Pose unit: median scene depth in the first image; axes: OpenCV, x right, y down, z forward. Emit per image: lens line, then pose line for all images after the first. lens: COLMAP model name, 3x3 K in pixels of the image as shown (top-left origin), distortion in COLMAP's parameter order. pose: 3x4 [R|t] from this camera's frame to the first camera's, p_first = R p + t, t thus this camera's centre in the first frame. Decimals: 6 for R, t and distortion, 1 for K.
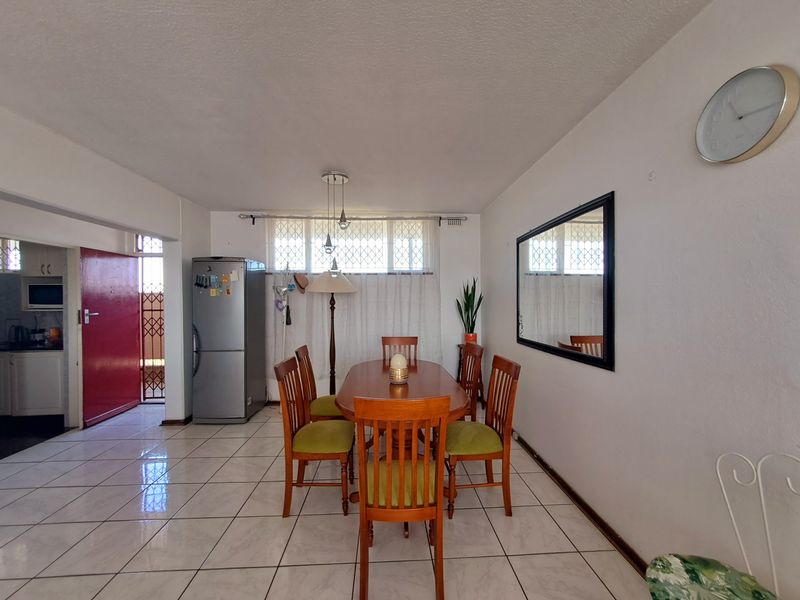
lens RADIAL K [[317.6, 0, 401.6], [0, 317.6, 302.7], [0, 0, 1]] dist [0.000714, 0.000020]
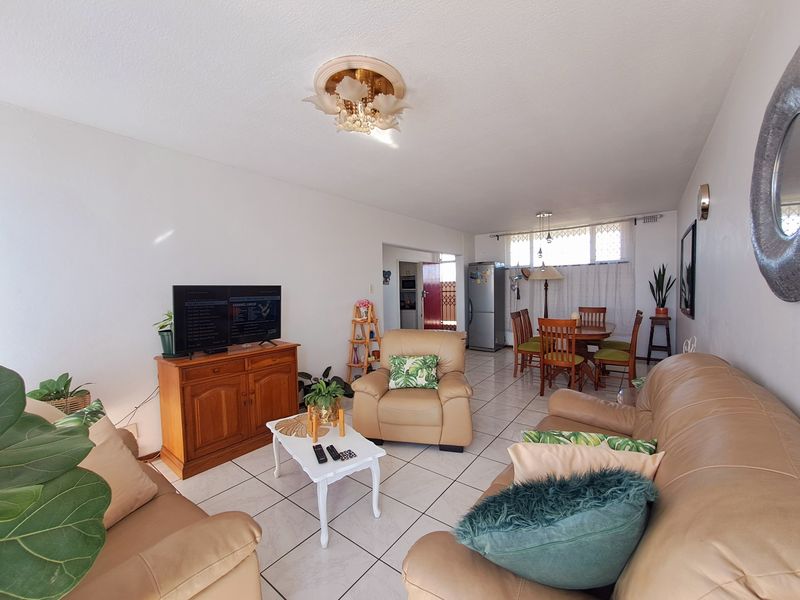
lens RADIAL K [[317.6, 0, 401.6], [0, 317.6, 302.7], [0, 0, 1]] dist [0.000714, 0.000020]
pose [[0.760831, 0.016993, -0.648727, 0.259842], [0.012785, 0.999071, 0.041165, 0.010804], [0.648824, -0.039613, 0.759907, -0.667501]]
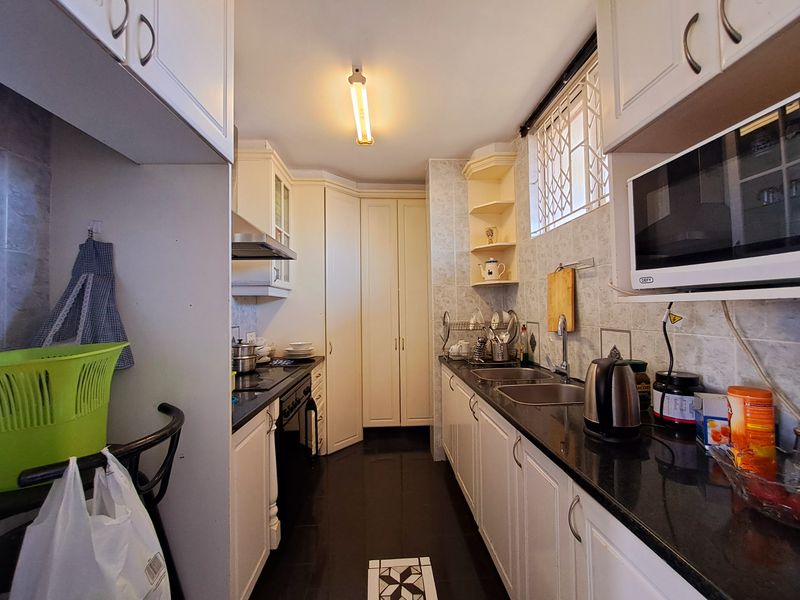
lens RADIAL K [[317.6, 0, 401.6], [0, 317.6, 302.7], [0, 0, 1]] dist [0.000714, 0.000020]
pose [[0.000278, -0.014910, -0.999889, -0.834121], [0.003894, 0.999881, -0.014908, 0.024578], [0.999992, -0.003890, 0.000336, 0.732897]]
